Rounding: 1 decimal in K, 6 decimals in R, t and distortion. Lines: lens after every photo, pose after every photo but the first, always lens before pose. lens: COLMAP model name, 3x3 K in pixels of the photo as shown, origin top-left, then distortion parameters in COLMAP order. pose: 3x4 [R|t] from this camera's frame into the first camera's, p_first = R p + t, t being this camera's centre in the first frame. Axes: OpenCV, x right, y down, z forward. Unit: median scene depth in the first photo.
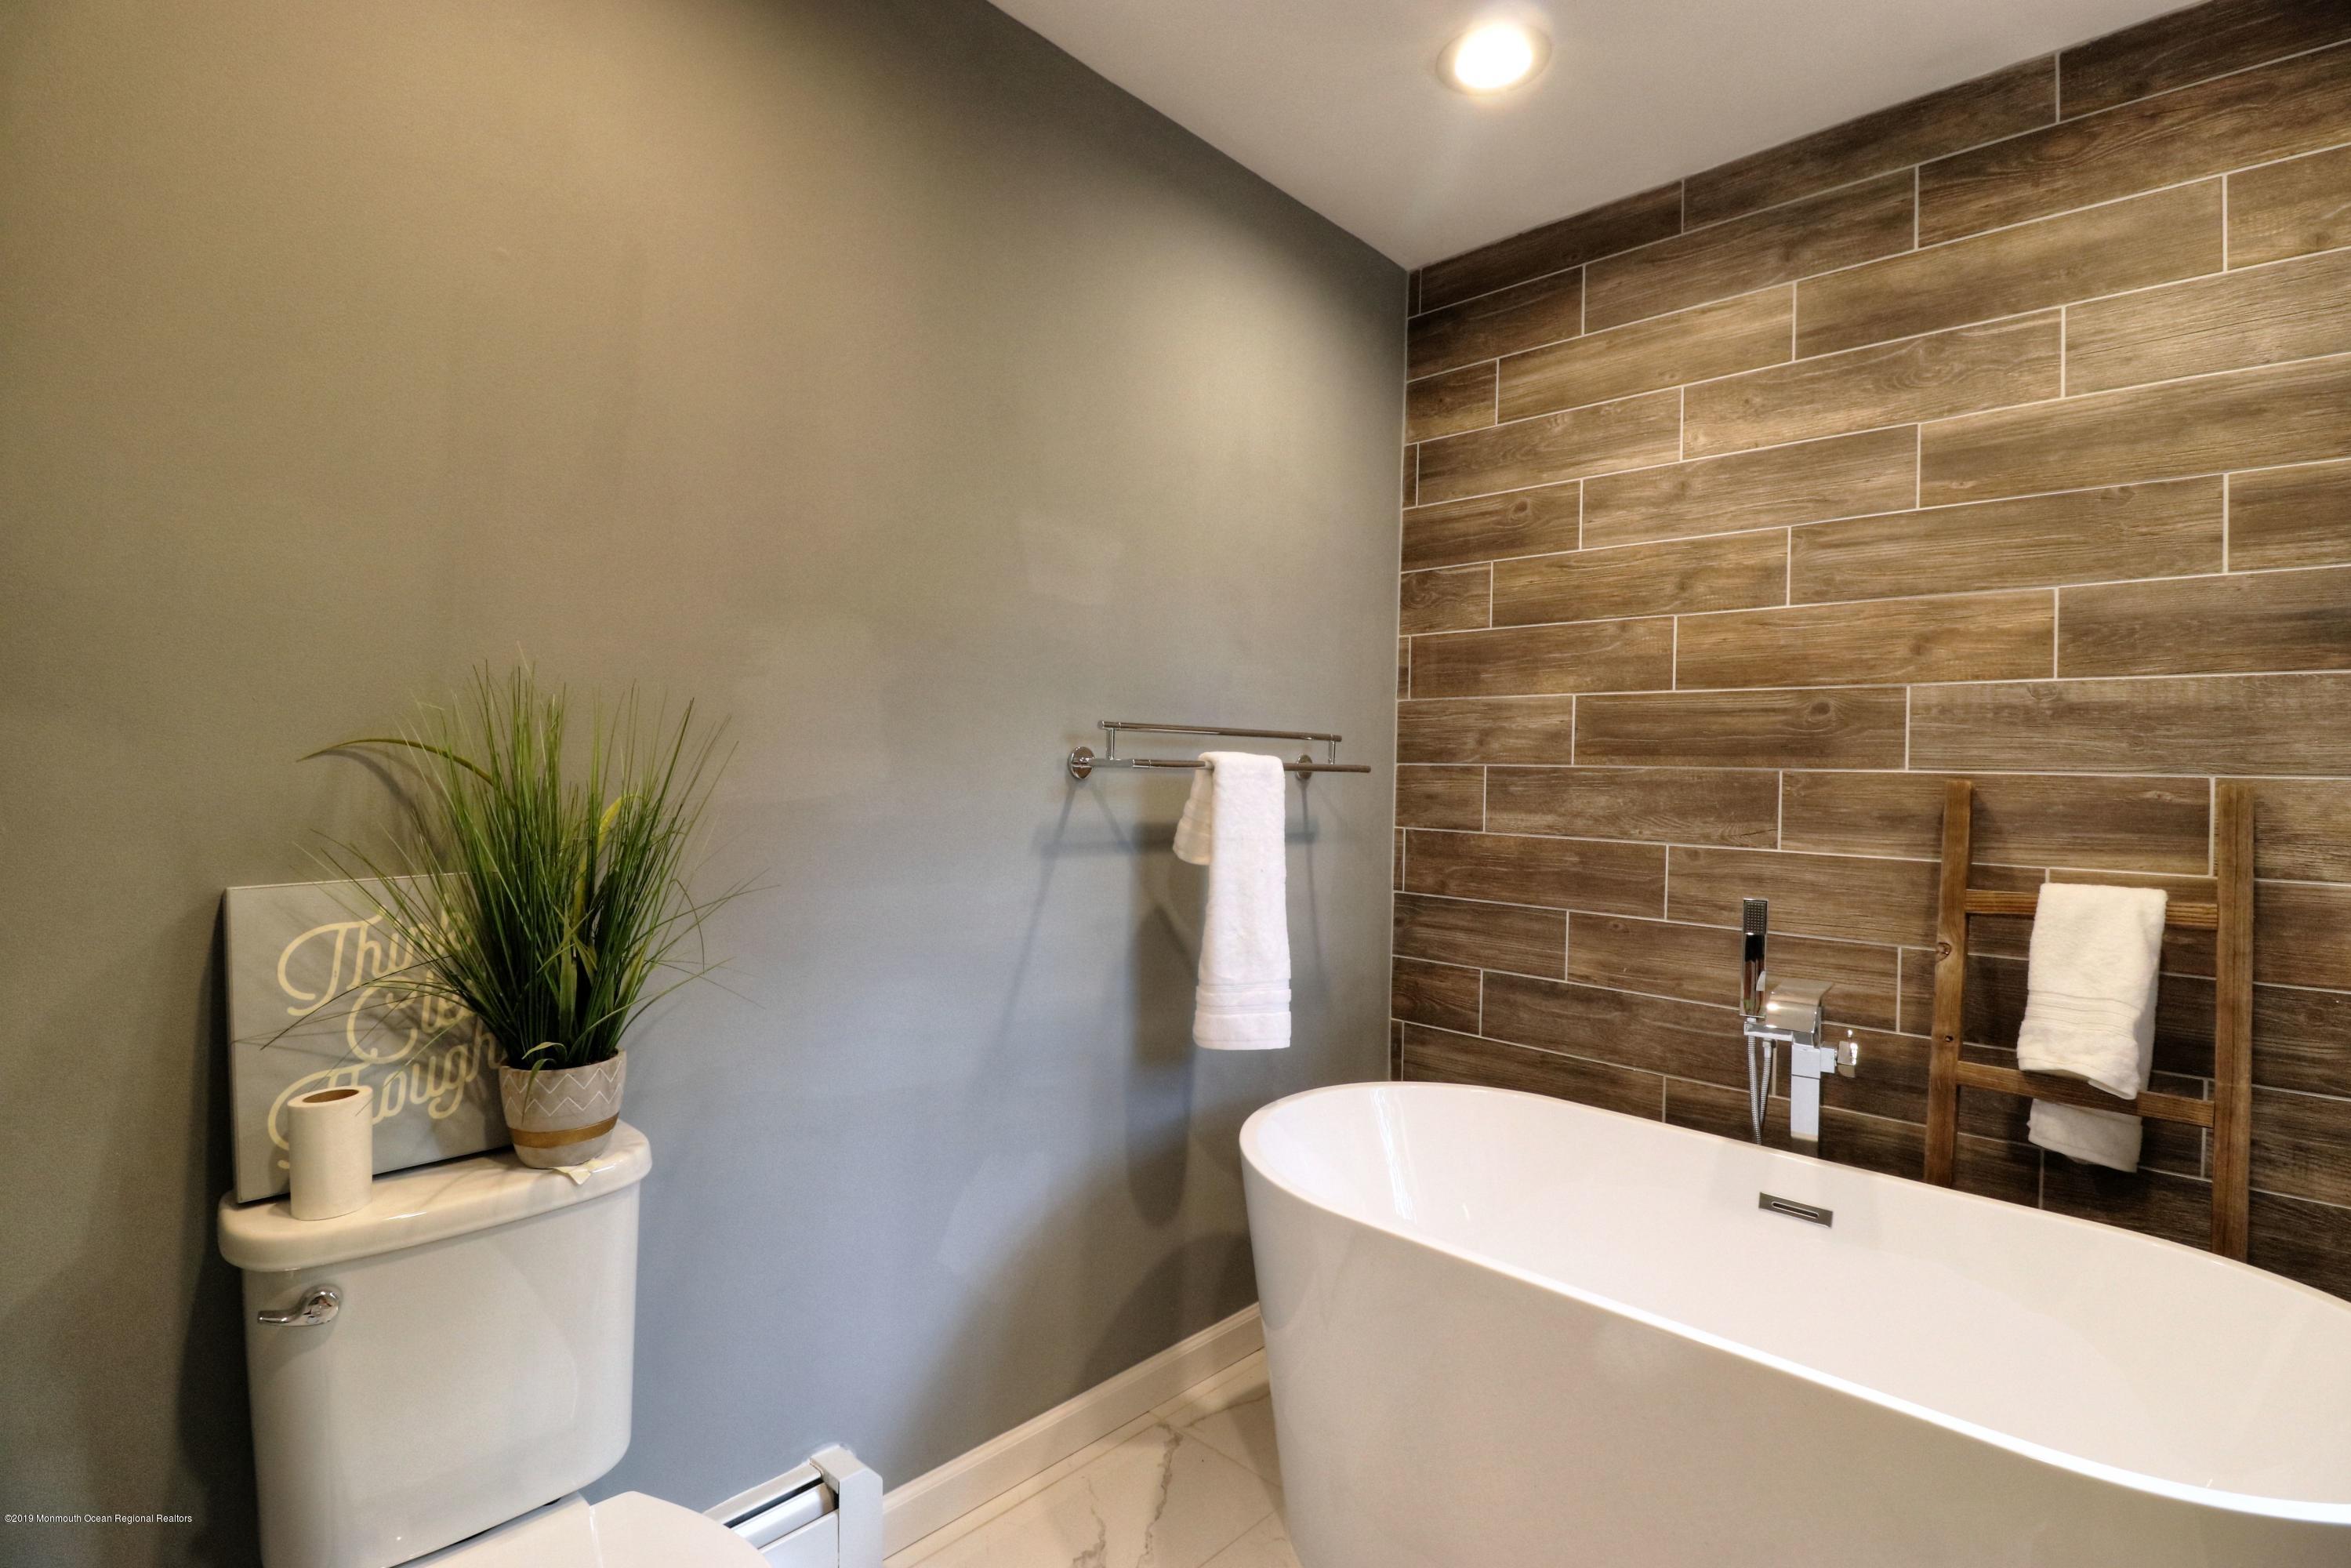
lens RADIAL K [[1098.9, 0, 1162.7], [0, 1098.9, 765.9], [0, 0, 1]] dist [-0.008618, -0.008597]
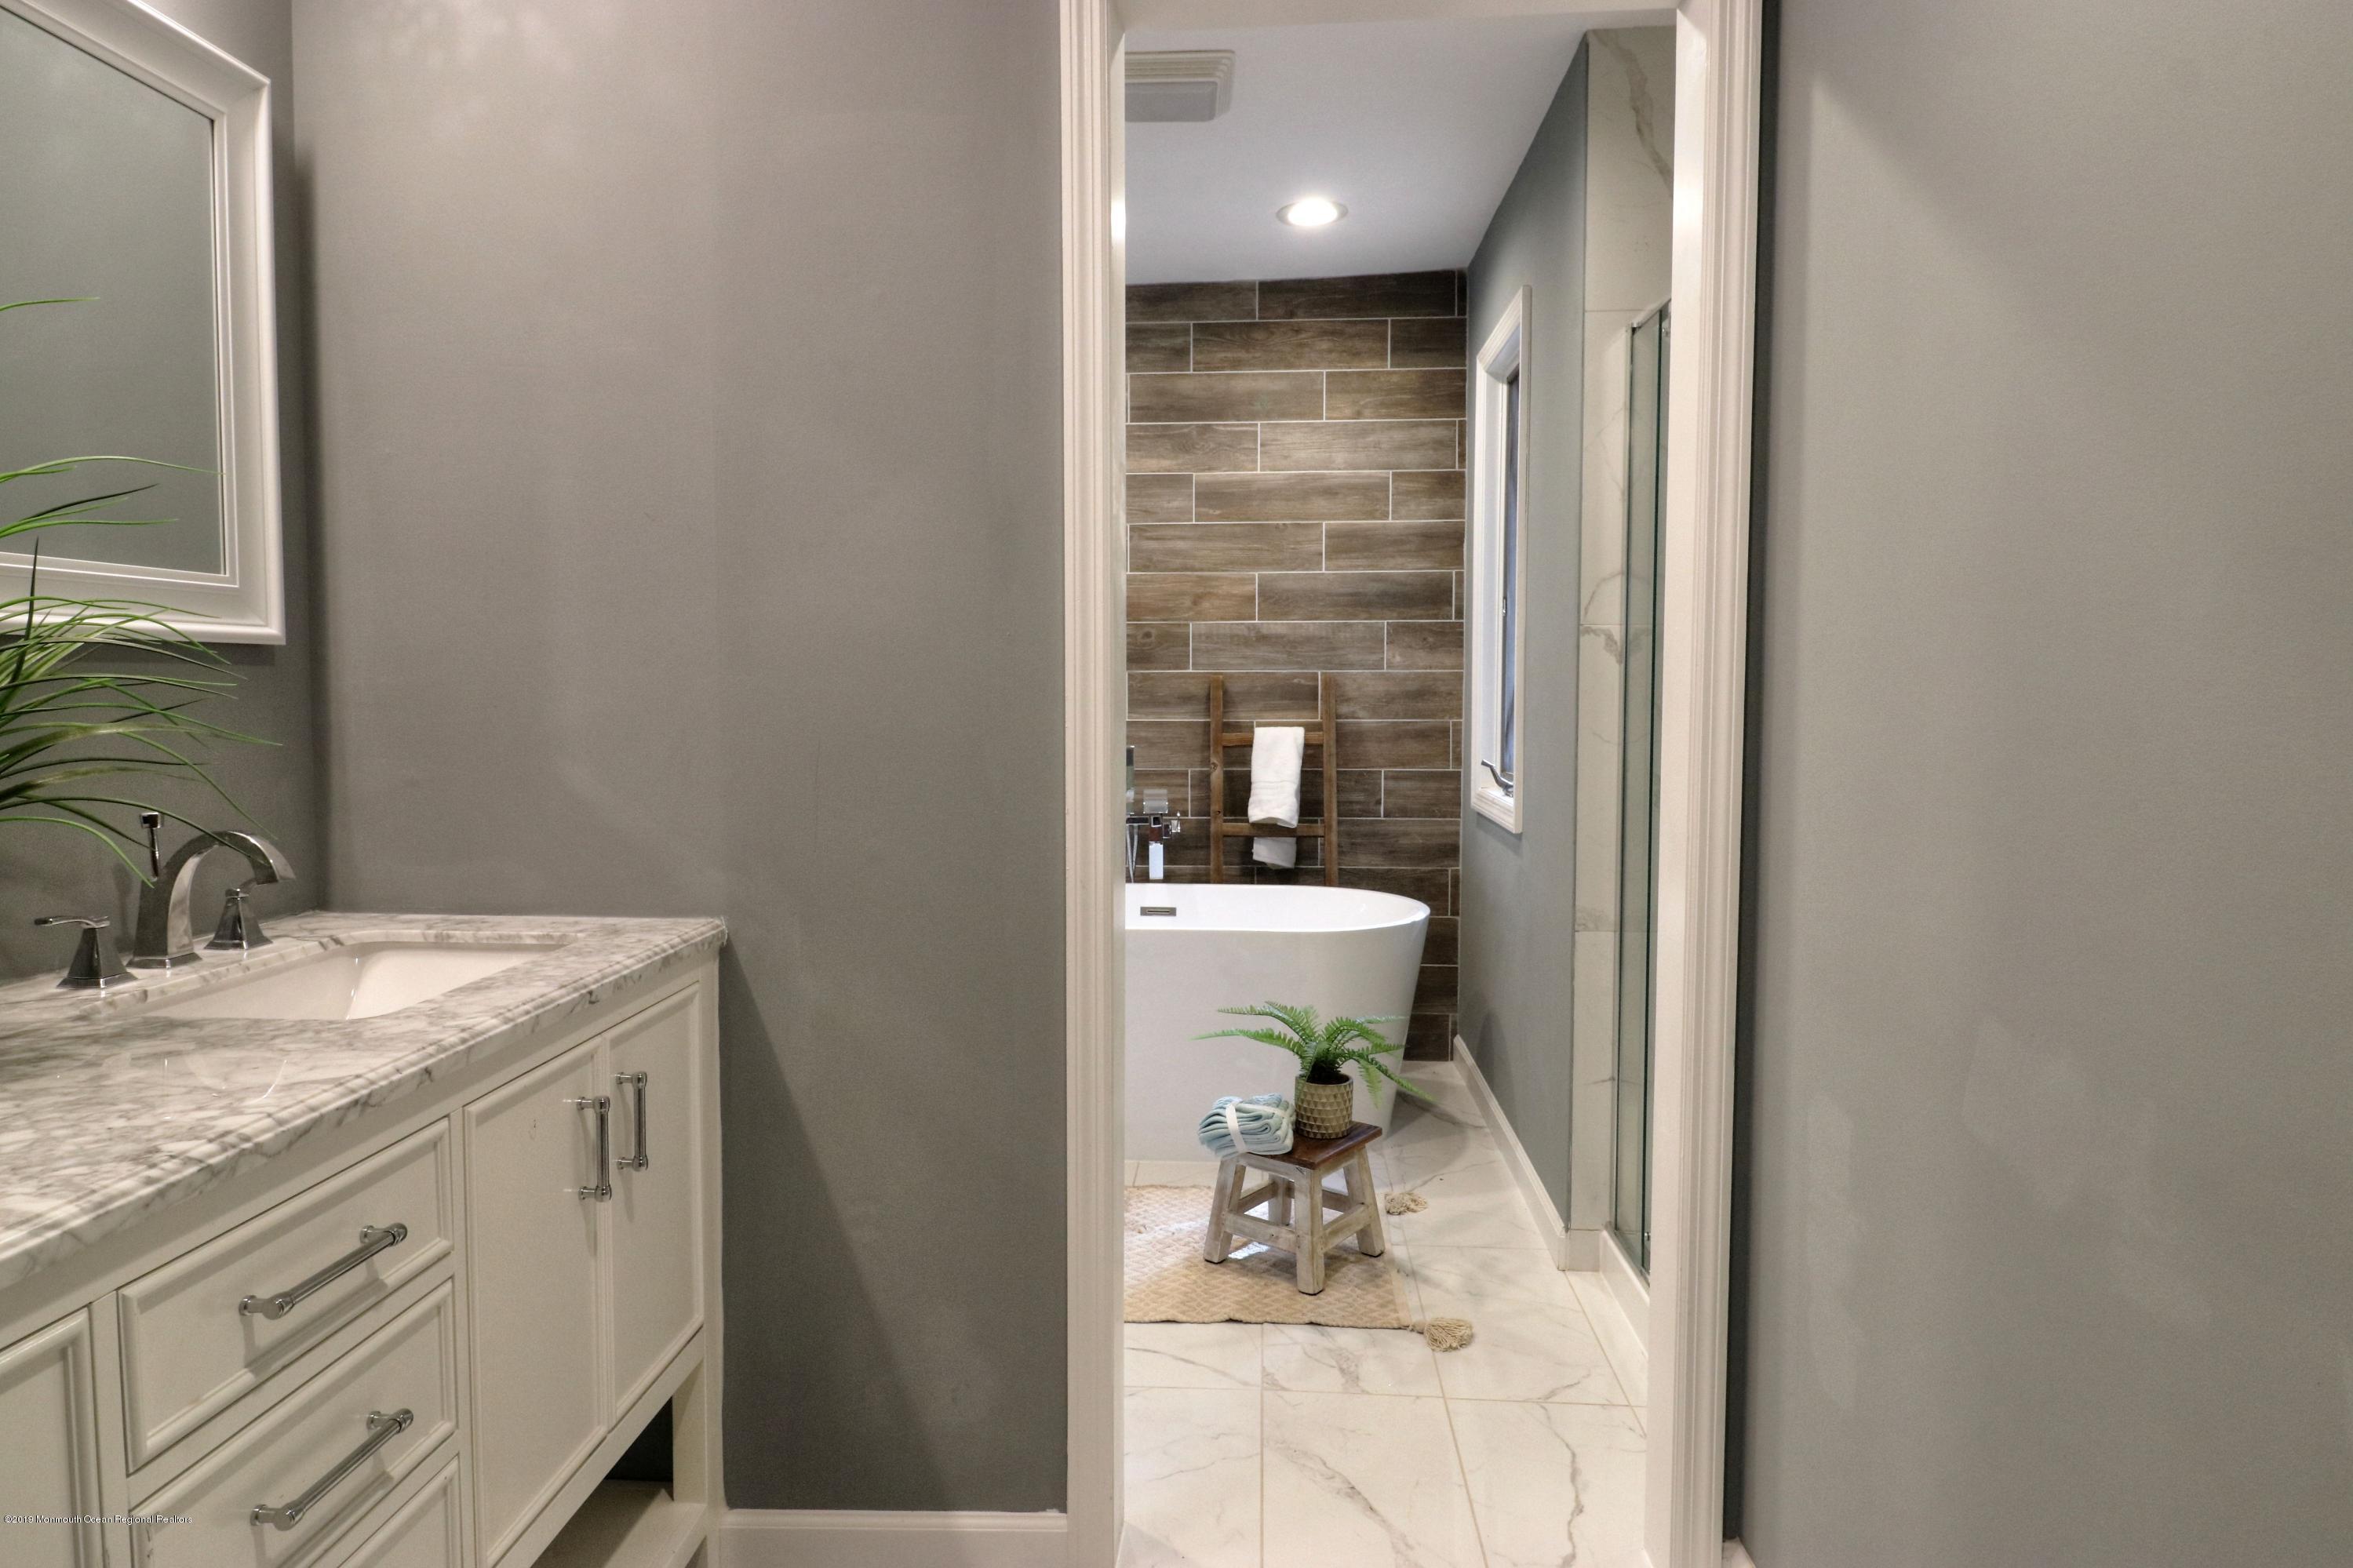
lens RADIAL K [[1376.5, 0, 1161.3], [0, 1376.5, 762.7], [0, 0, 1]] dist [0.001031, -0.001860]
pose [[0.765541, -0.060278, 0.640558, -0.779713], [0.017222, 0.997165, 0.073254, -0.011030], [-0.643157, -0.045048, 0.764408, -0.671355]]
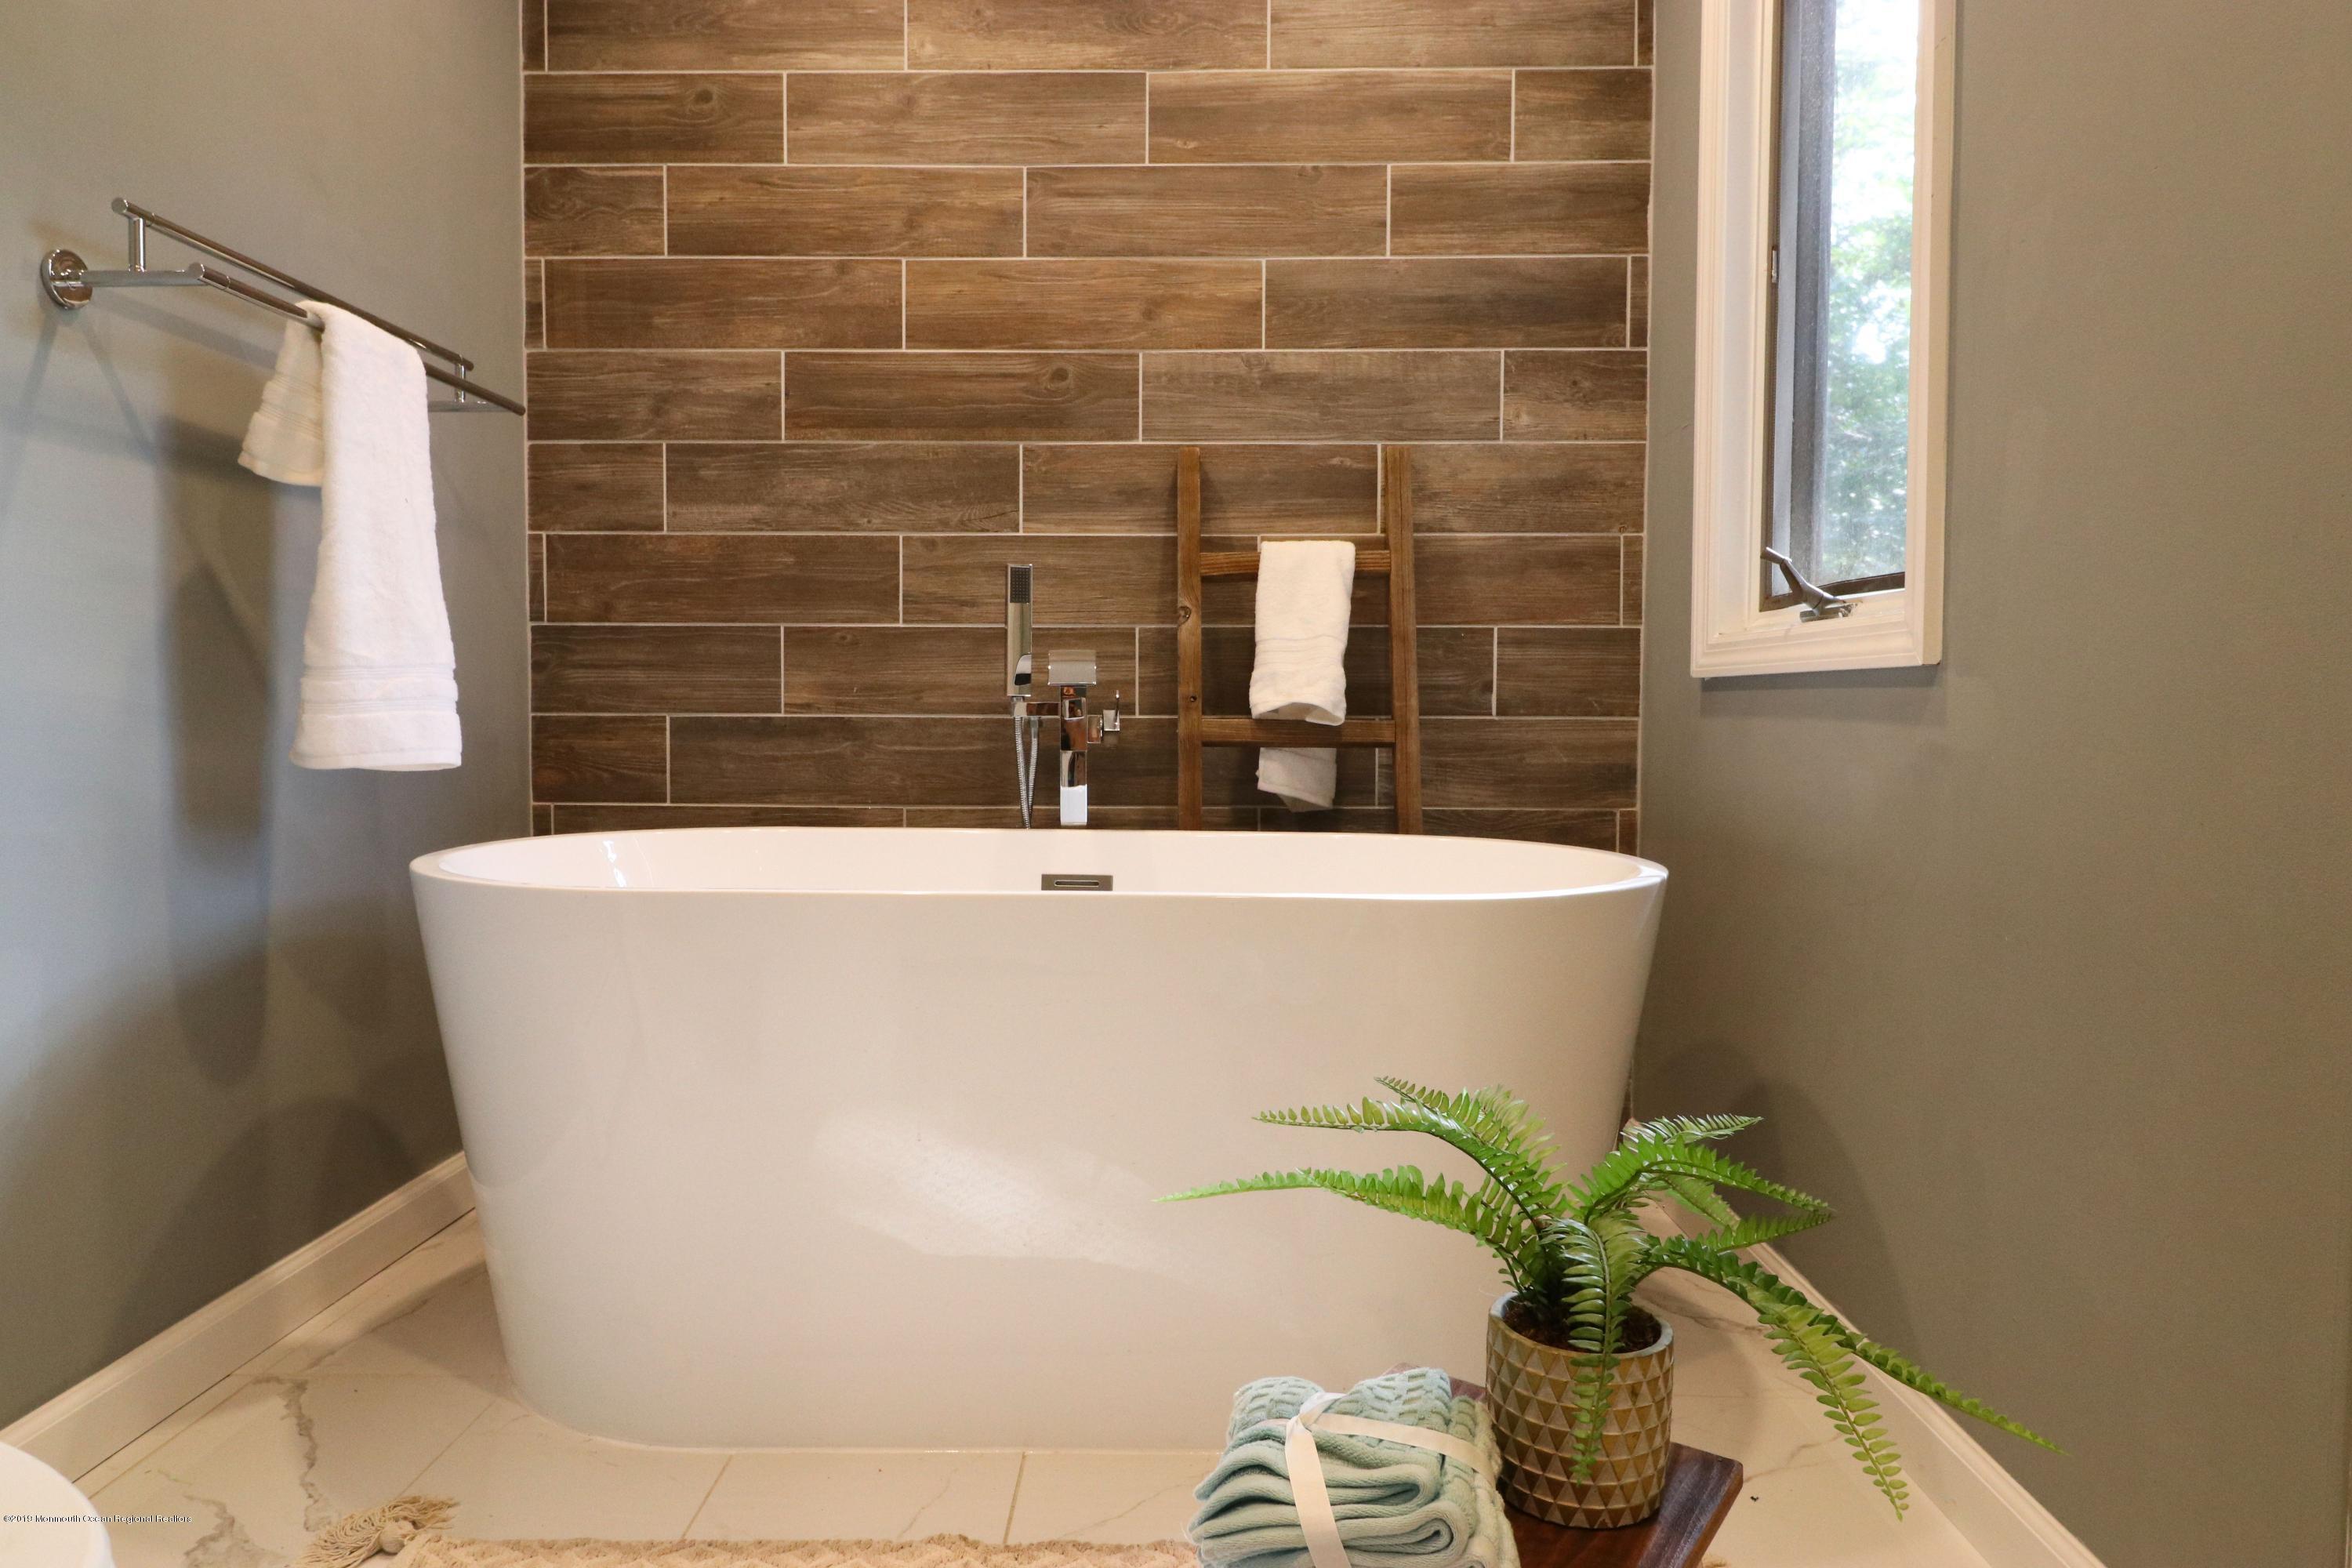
lens RADIAL K [[1464.3, 0, 1168.5], [0, 1464.3, 765.0], [0, 0, 1]] dist [0.004152, -0.002705]
pose [[0.730263, -0.046340, 0.681592, -0.182569], [0.010017, 0.998316, 0.057141, 0.207655], [-0.683093, -0.034901, 0.729497, 0.037286]]
